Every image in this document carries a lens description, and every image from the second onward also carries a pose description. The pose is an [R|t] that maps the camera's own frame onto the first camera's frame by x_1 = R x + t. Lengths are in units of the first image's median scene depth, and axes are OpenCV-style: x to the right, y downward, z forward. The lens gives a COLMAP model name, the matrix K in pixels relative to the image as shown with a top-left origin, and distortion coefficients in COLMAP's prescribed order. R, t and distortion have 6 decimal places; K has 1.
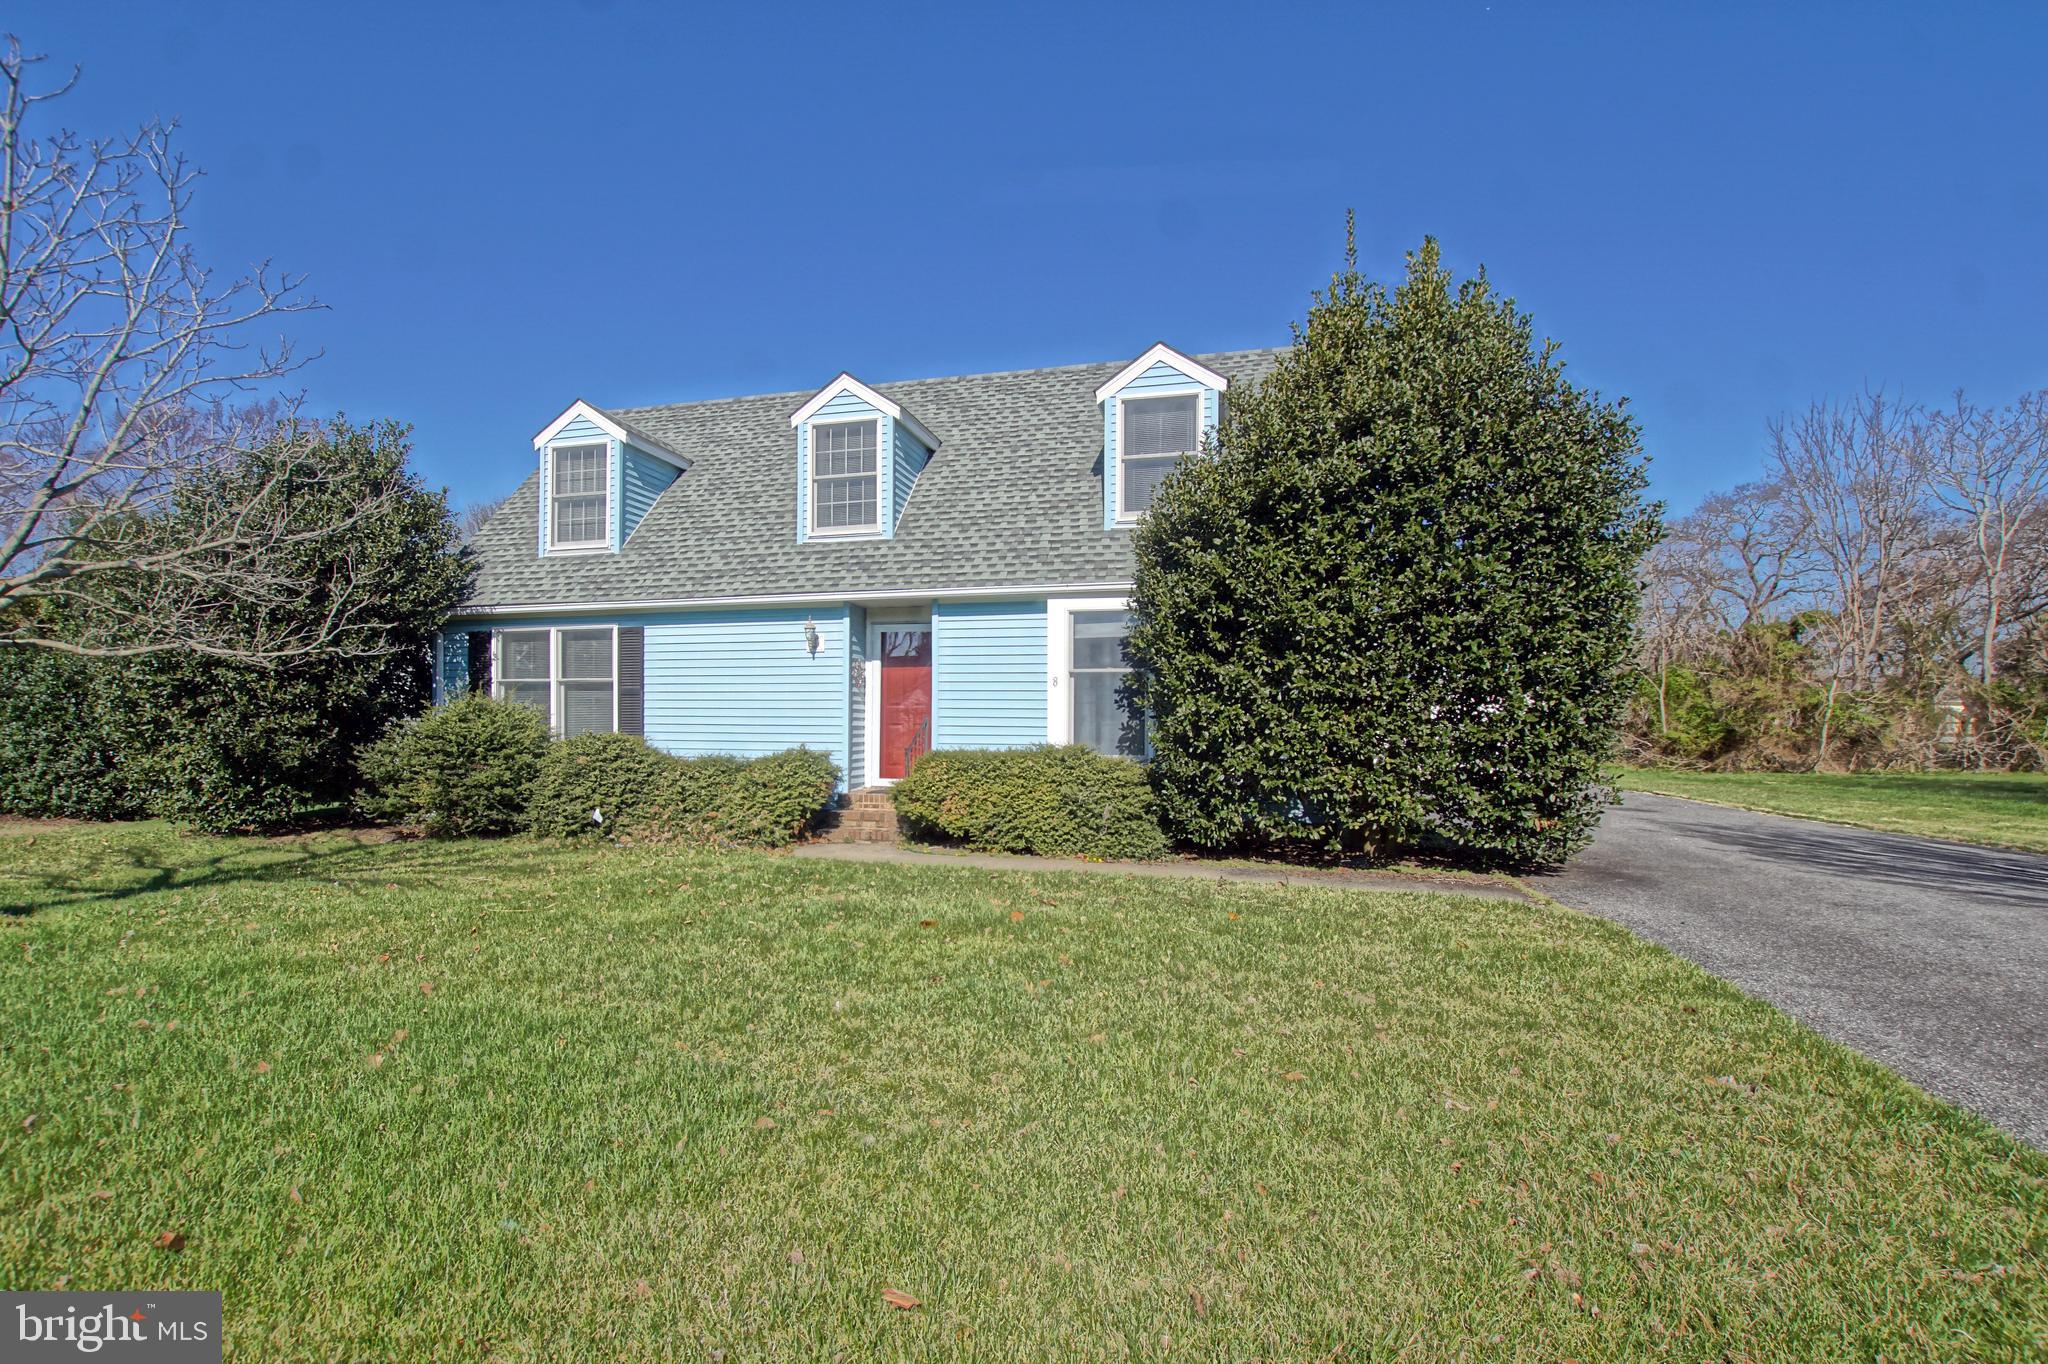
lens RADIAL K [[882.4, 0, 995.8], [0, 882.4, 733.1], [0, 0, 1]] dist [-0.027466, 0.000588]
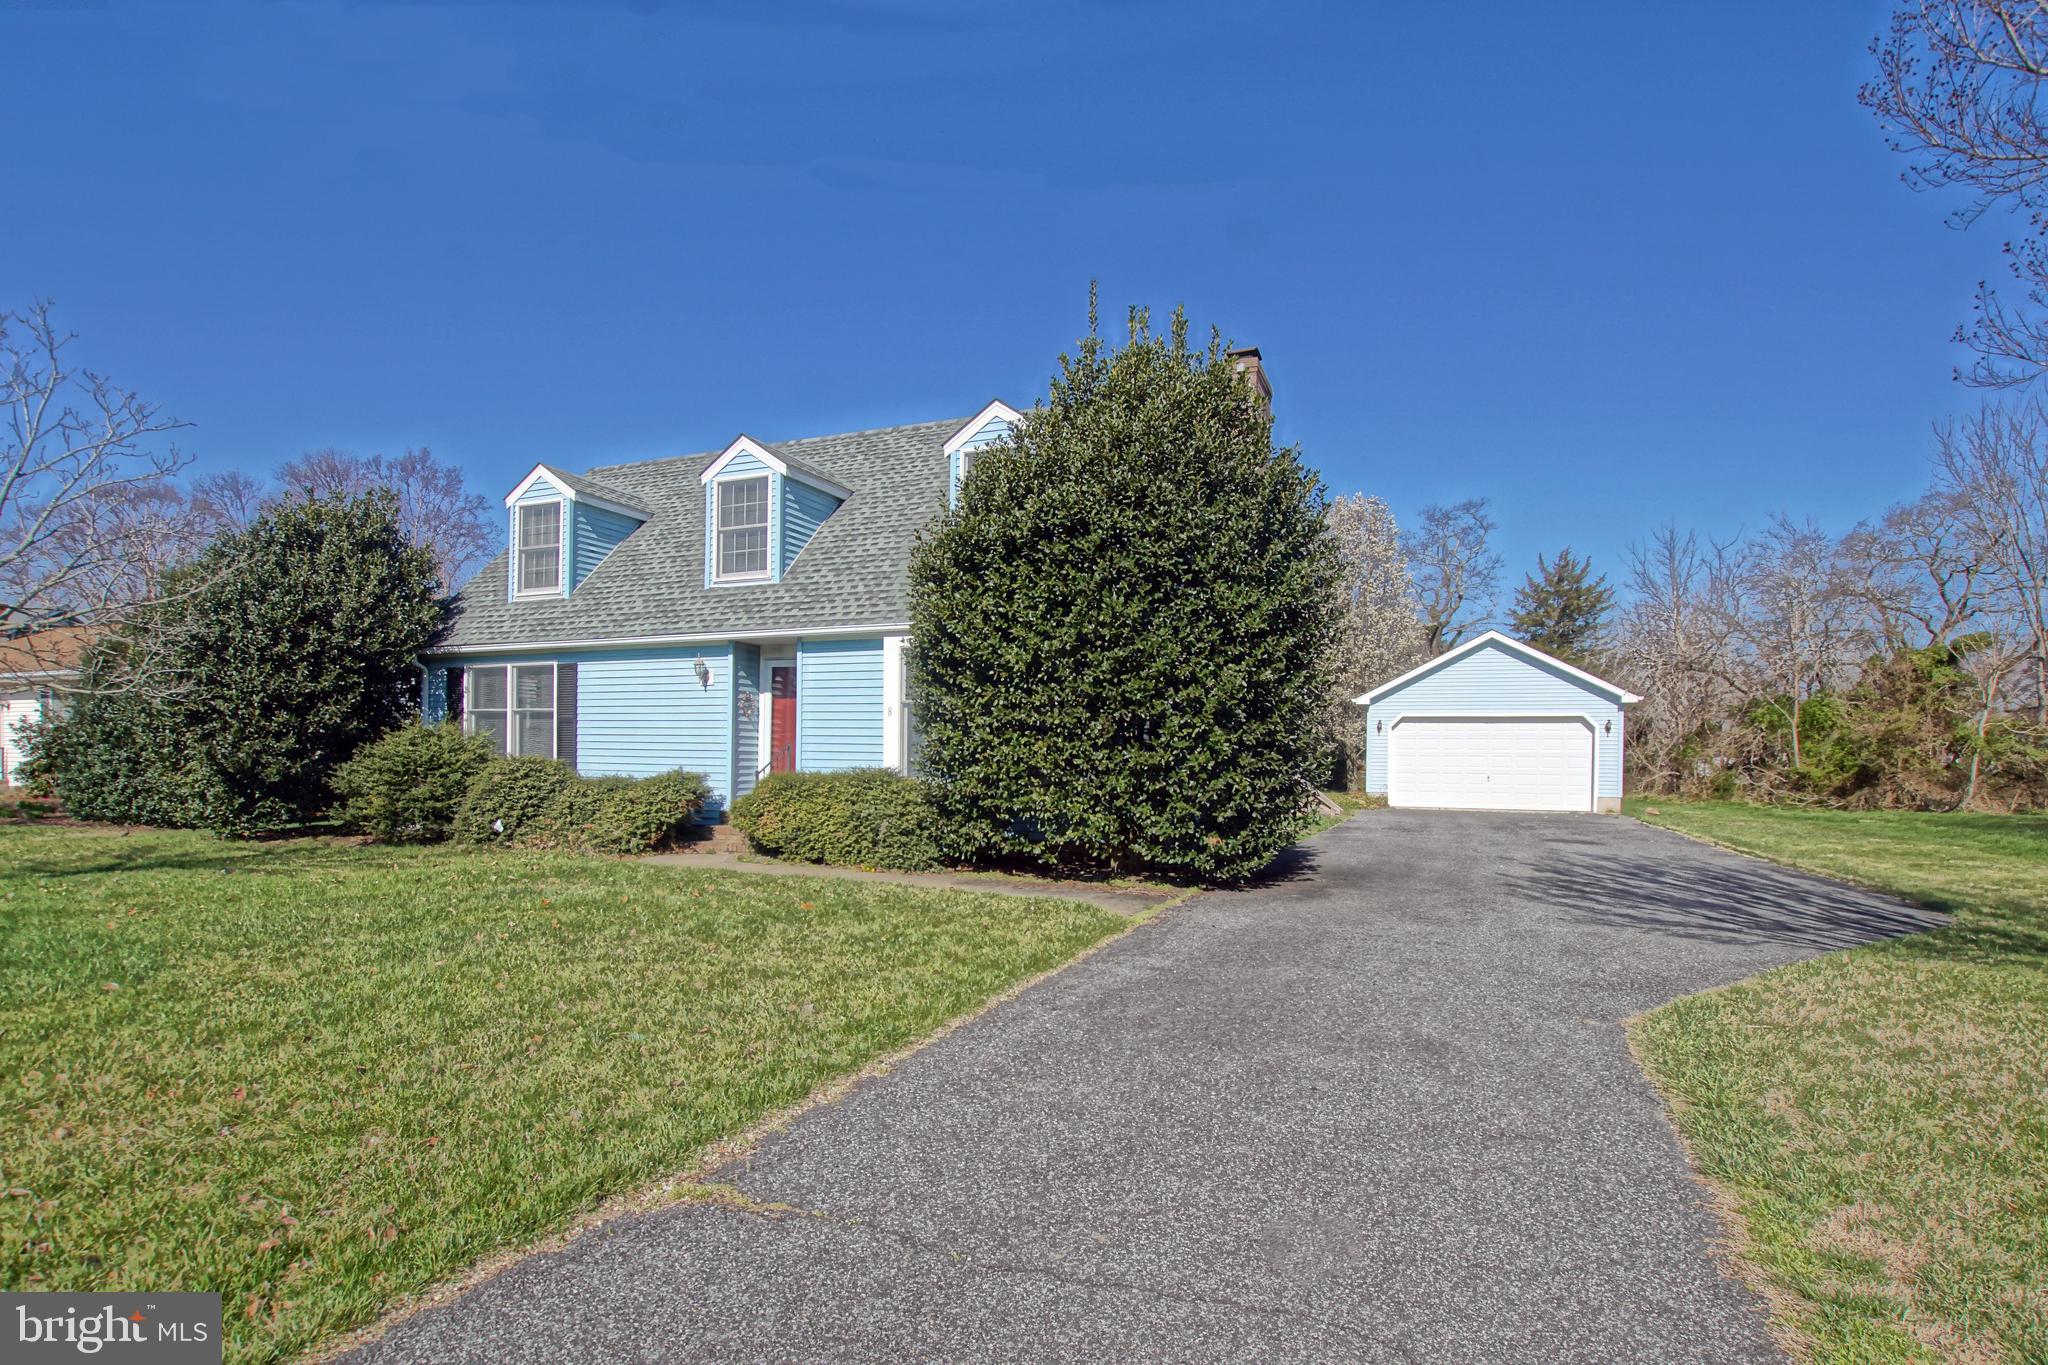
lens RADIAL K [[911.2, 0, 1073.5], [0, 911.2, 758.2], [0, 0, 1]] dist [-0.025873, 0.000637]
pose [[0.994004, 0.006411, -0.109153, 0.398719], [-0.007087, 0.999958, -0.005812, 0.004967], [0.109111, 0.006551, 0.994008, -0.102914]]
